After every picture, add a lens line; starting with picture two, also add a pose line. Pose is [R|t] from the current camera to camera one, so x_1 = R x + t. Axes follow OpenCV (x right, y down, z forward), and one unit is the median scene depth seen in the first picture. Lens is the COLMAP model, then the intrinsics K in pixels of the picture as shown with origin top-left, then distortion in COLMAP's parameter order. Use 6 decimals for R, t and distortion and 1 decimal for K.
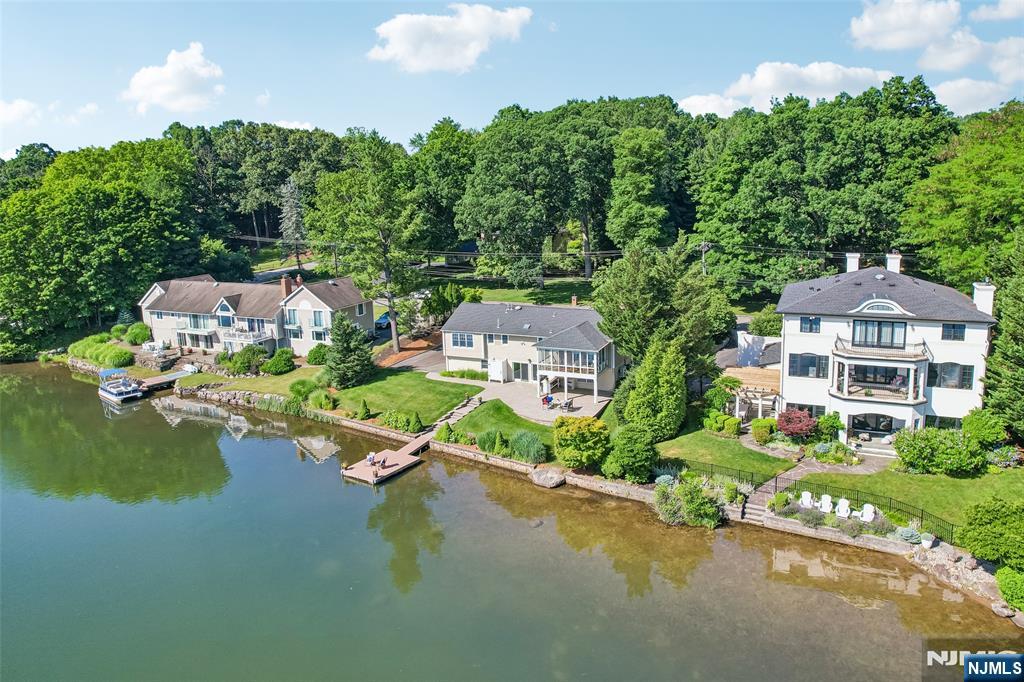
lens RADIAL K [[681.4, 0, 531.9], [0, 681.4, 314.6], [0, 0, 1]] dist [-0.038194, 0.001166]
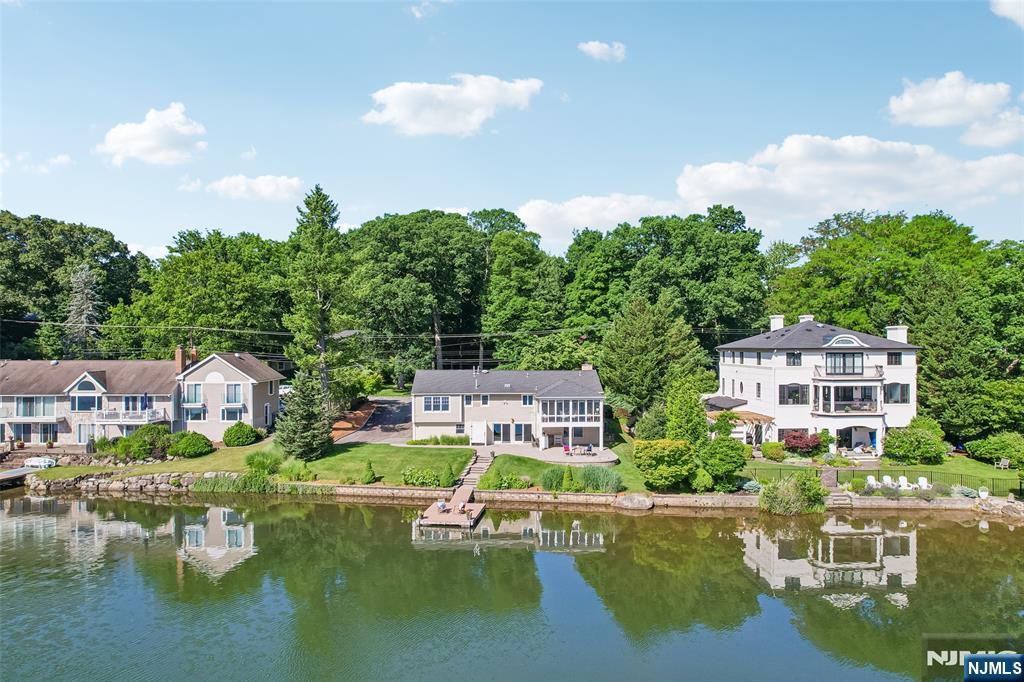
lens RADIAL K [[665.7, 0, 512.0], [0, 665.7, 341.0], [0, 0, 1]] dist [-0.076483, 0.077159]
pose [[0.902220, 0.029967, 0.430233, -0.443179], [0.055924, 0.981031, -0.185608, 0.140979], [-0.427634, 0.191519, 0.883431, 0.144710]]
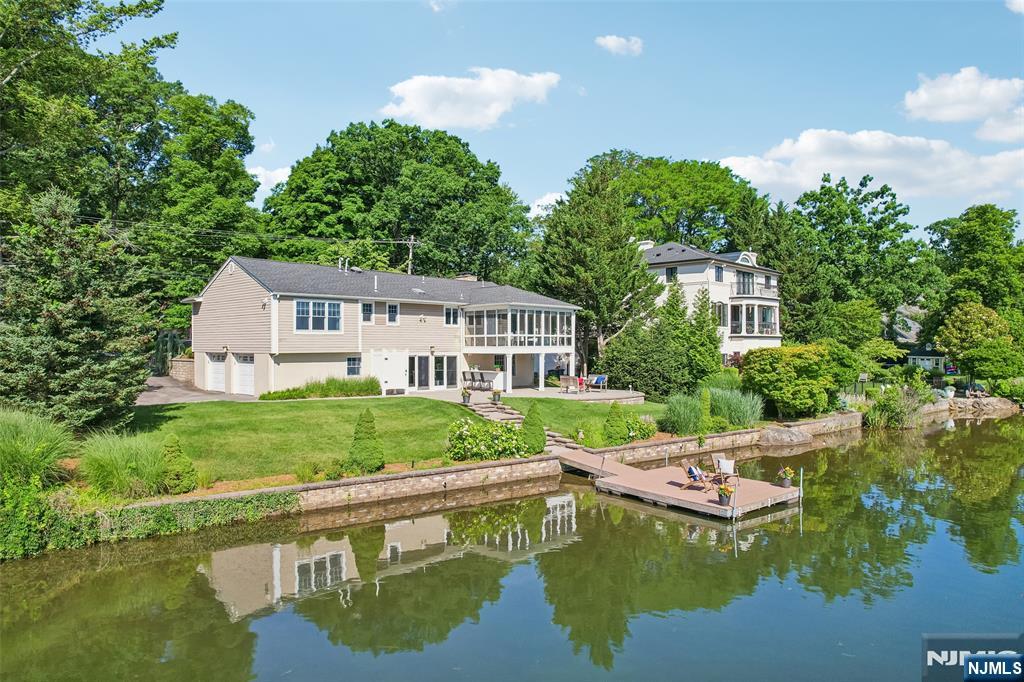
lens RADIAL K [[665.7, 0, 512.0], [0, 665.7, 341.0], [0, 0, 1]] dist [-0.076483, 0.077159]
pose [[0.342508, 0.036194, 0.938817, -0.528113], [0.167744, 0.980846, -0.099012, 0.133534], [-0.924419, 0.191394, 0.329876, 0.802391]]
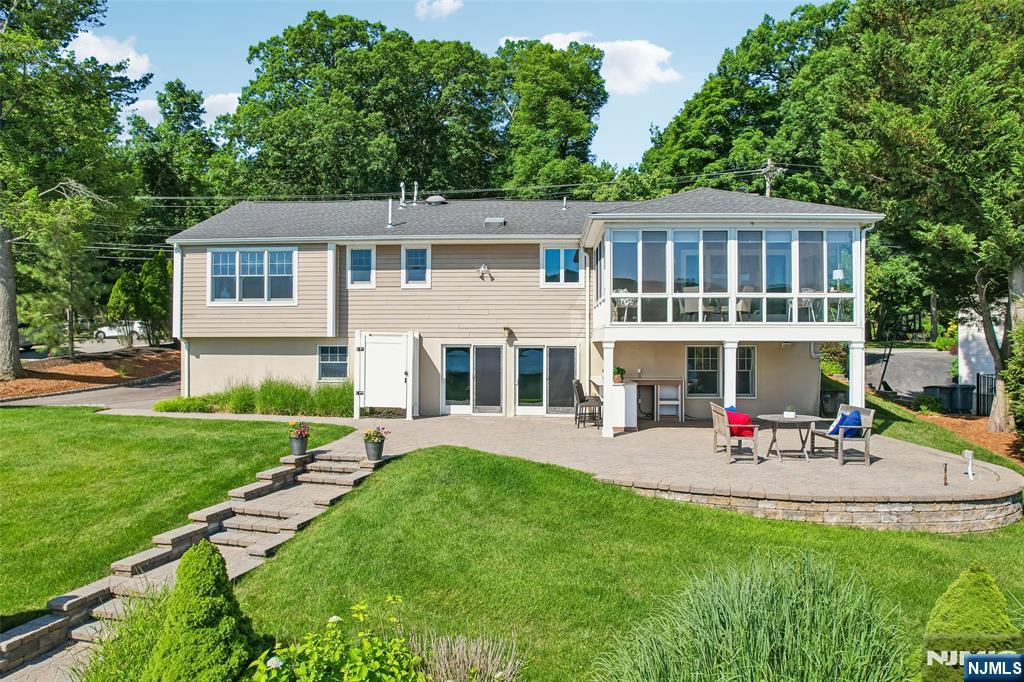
lens RADIAL K [[665.7, 0, 512.0], [0, 665.7, 341.0], [0, 0, 1]] dist [-0.076483, 0.077159]
pose [[0.937382, 0.034595, 0.346580, -0.104049], [0.035437, 0.980419, -0.193709, 0.131453], [-0.346495, 0.193861, 0.917801, 0.791732]]
